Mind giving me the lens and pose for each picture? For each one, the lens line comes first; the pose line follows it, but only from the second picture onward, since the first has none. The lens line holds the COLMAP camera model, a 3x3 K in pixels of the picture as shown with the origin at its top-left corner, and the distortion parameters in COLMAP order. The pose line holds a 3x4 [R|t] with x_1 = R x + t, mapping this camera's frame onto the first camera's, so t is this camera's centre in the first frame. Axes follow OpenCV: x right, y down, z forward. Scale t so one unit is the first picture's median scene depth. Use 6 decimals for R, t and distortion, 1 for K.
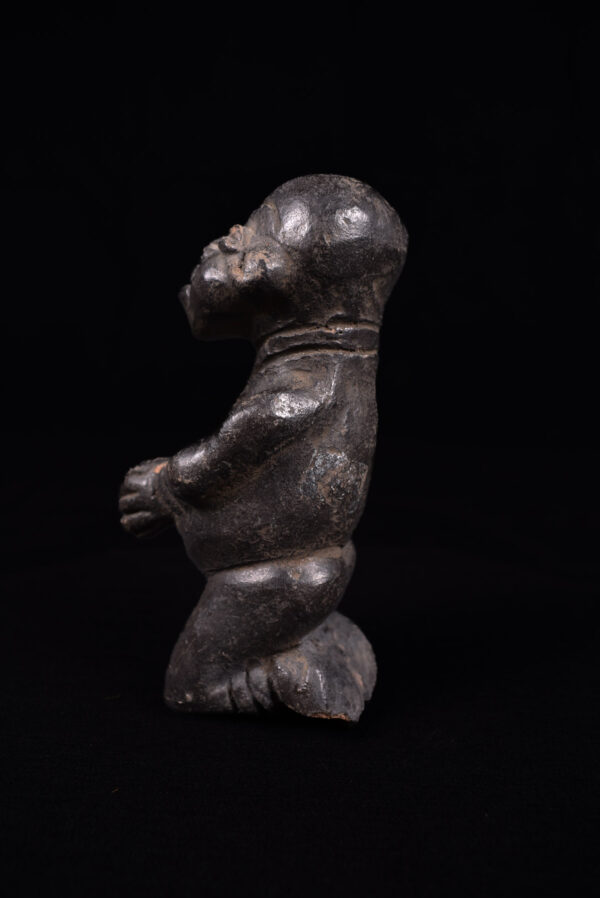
lens RADIAL K [[820.1, 0, 299.6], [0, 820.1, 448.3], [0, 0, 1]] dist [-0.008393, 0.000000]
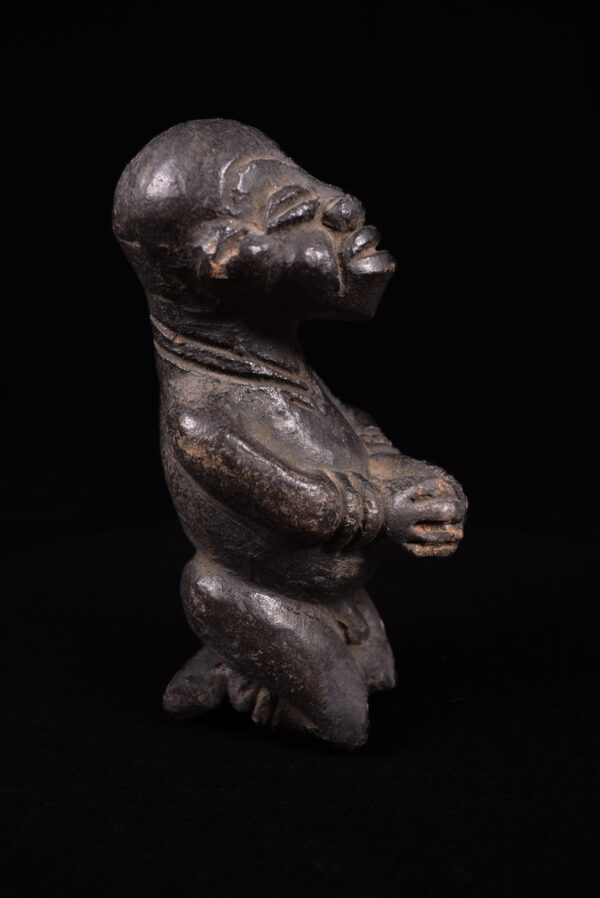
lens RADIAL K [[820.1, 0, 303.8], [0, 820.1, 449.1], [0, 0, 1]] dist [-0.008393, 0.000000]
pose [[-0.999962, 0.002612, -0.008281, -0.059026], [-0.000892, 0.917753, 0.397150, -0.371521], [0.008637, 0.397142, -0.917717, 1.980468]]
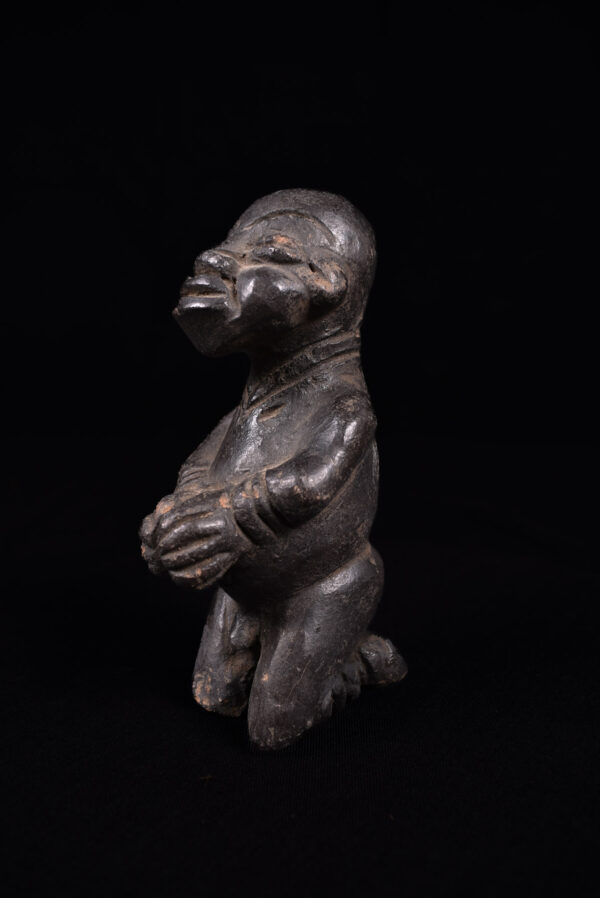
lens RADIAL K [[820.1, 0, 301.0], [0, 820.1, 448.8], [0, 0, 1]] dist [-0.008393, 0.000000]
pose [[0.517035, -0.175085, 0.837867, -0.948335], [0.176838, 0.979588, 0.095576, -0.113086], [-0.837498, 0.098751, 0.537443, 0.488341]]
